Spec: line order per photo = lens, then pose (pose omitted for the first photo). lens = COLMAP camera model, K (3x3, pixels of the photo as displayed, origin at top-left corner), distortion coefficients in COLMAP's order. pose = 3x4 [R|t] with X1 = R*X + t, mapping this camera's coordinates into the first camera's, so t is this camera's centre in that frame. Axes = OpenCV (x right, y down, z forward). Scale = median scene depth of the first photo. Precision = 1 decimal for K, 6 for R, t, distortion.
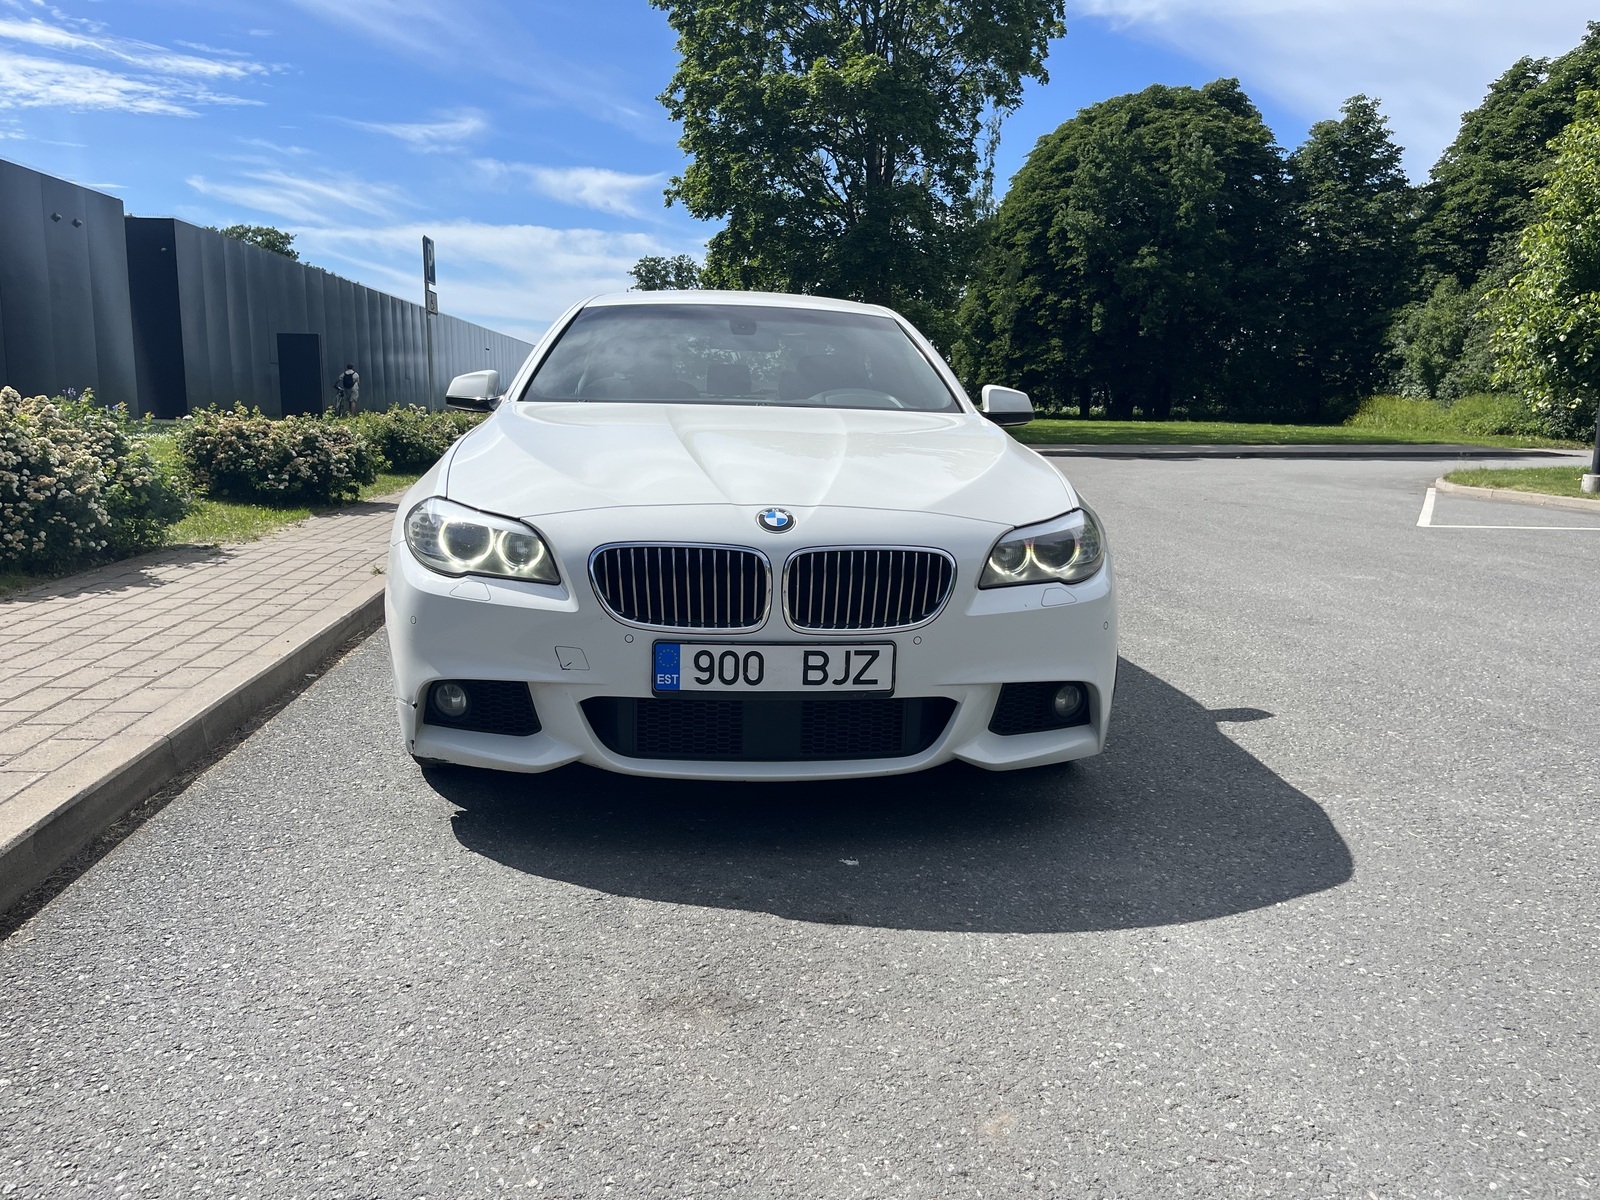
lens RADIAL K [[1201.5, 0, 800.0], [0, 1201.5, 600.0], [0, 0, 1]] dist [0.089494, -0.147320]
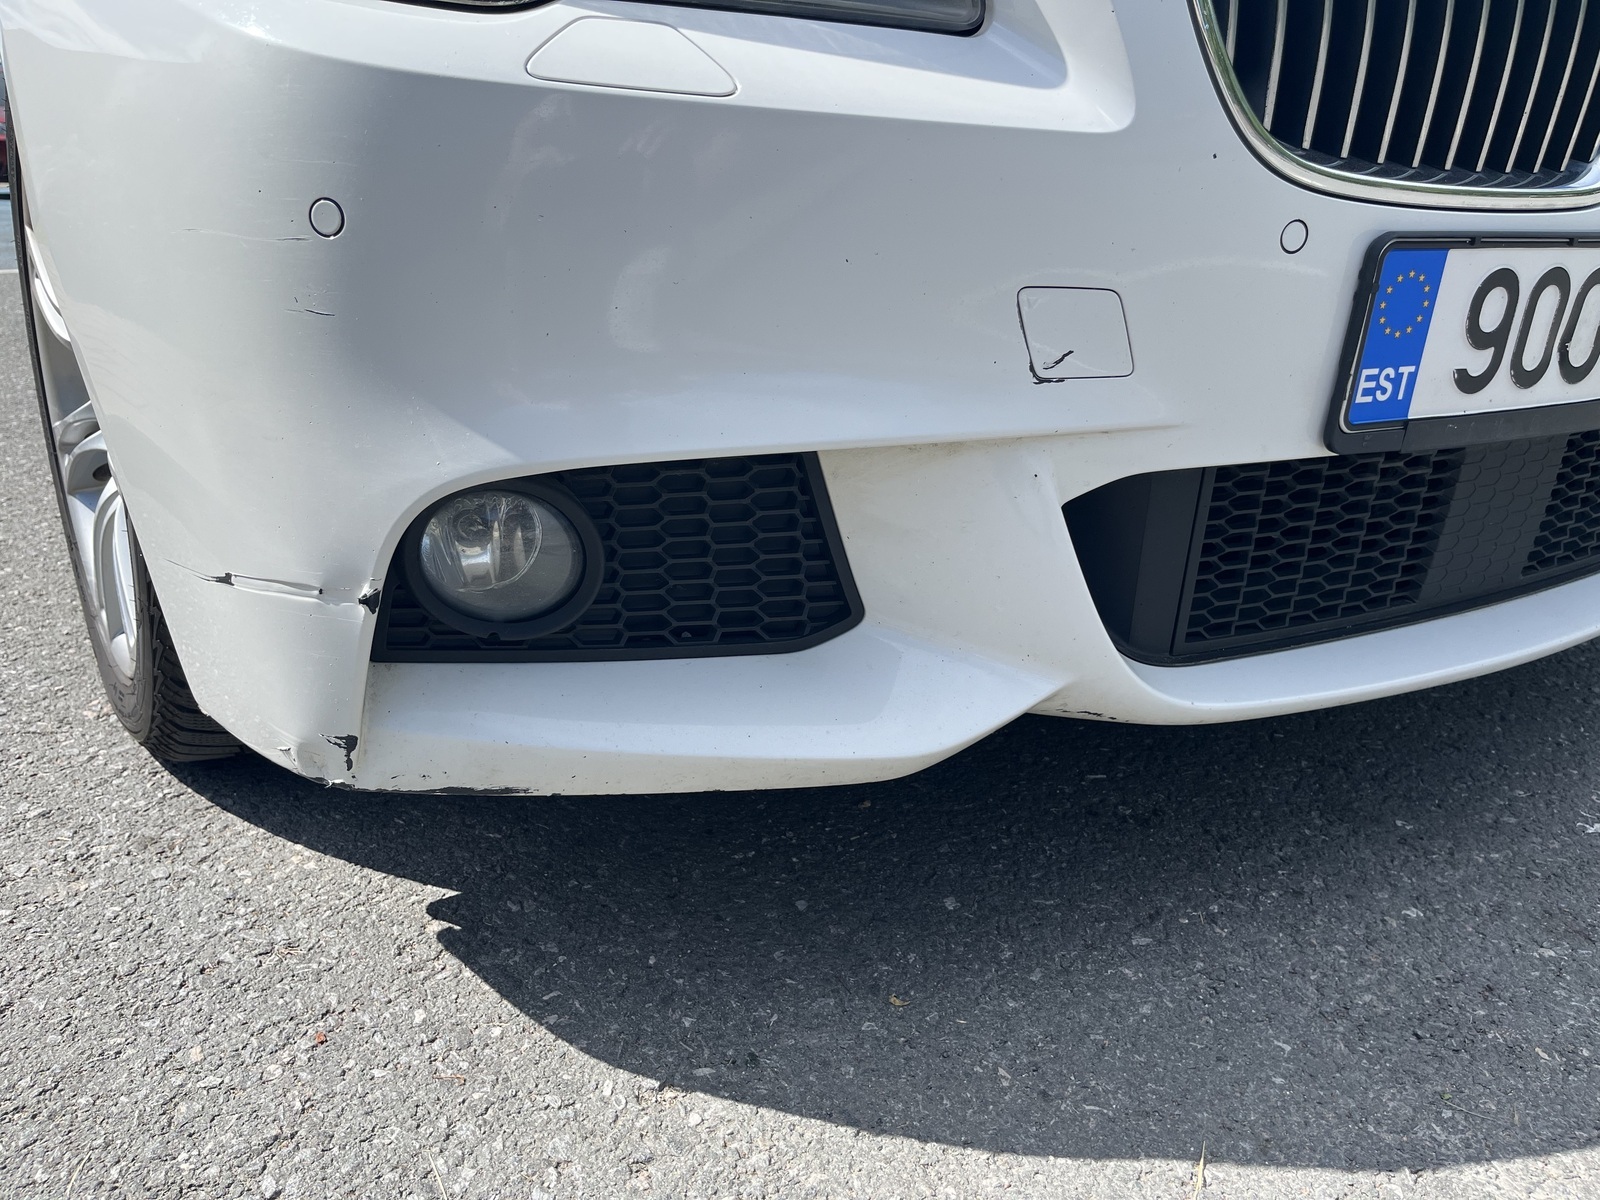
lens RADIAL K [[1201.5, 0, 800.0], [0, 1201.5, 600.0], [0, 0, 1]] dist [0.089494, -0.147320]
pose [[0.906884, -0.149469, 0.393980, -0.341604], [0.070773, 0.975722, 0.207261, 0.045125], [-0.415395, -0.160079, 0.895445, 0.771170]]
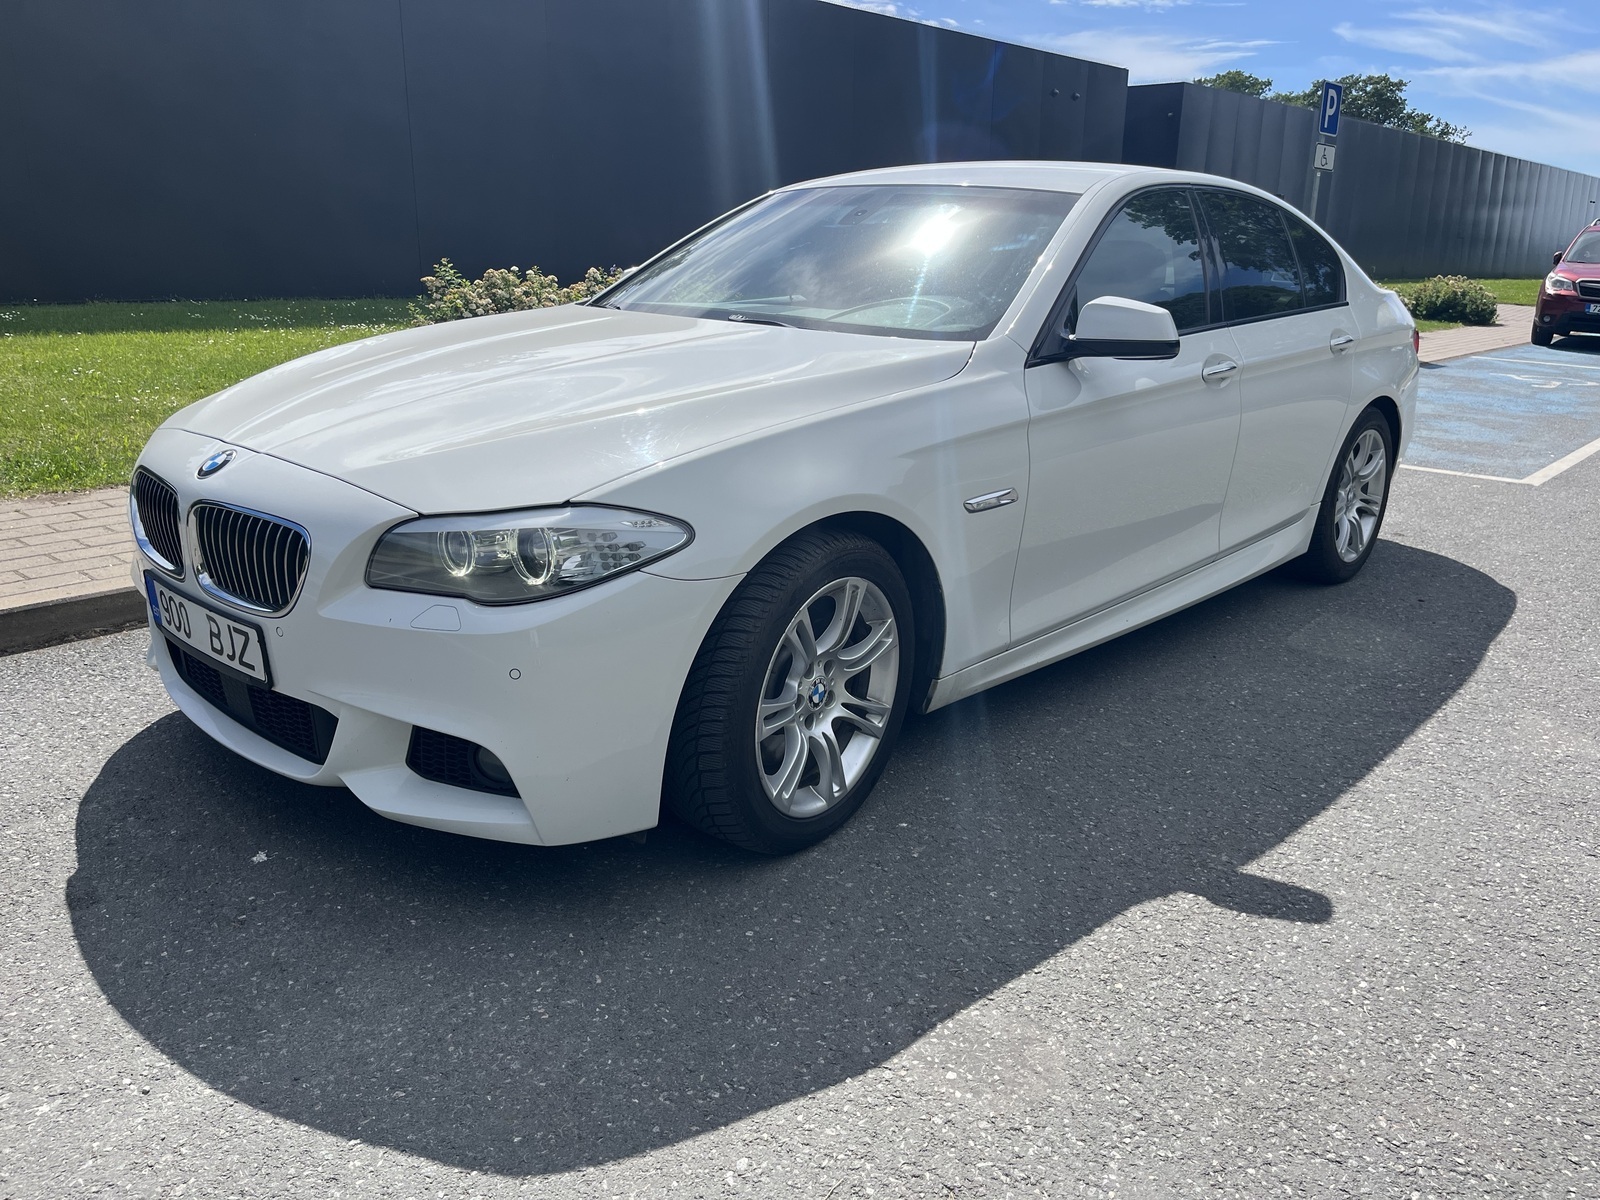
lens RADIAL K [[1186.9, 0, 800.0], [0, 1186.9, 600.0], [0, 0, 1]] dist [0.090848, -0.114055]
pose [[0.664440, 0.209196, -0.717465, 0.915304], [-0.126872, 0.977663, 0.167568, -0.170302], [0.736494, -0.020313, 0.676140, 0.701292]]
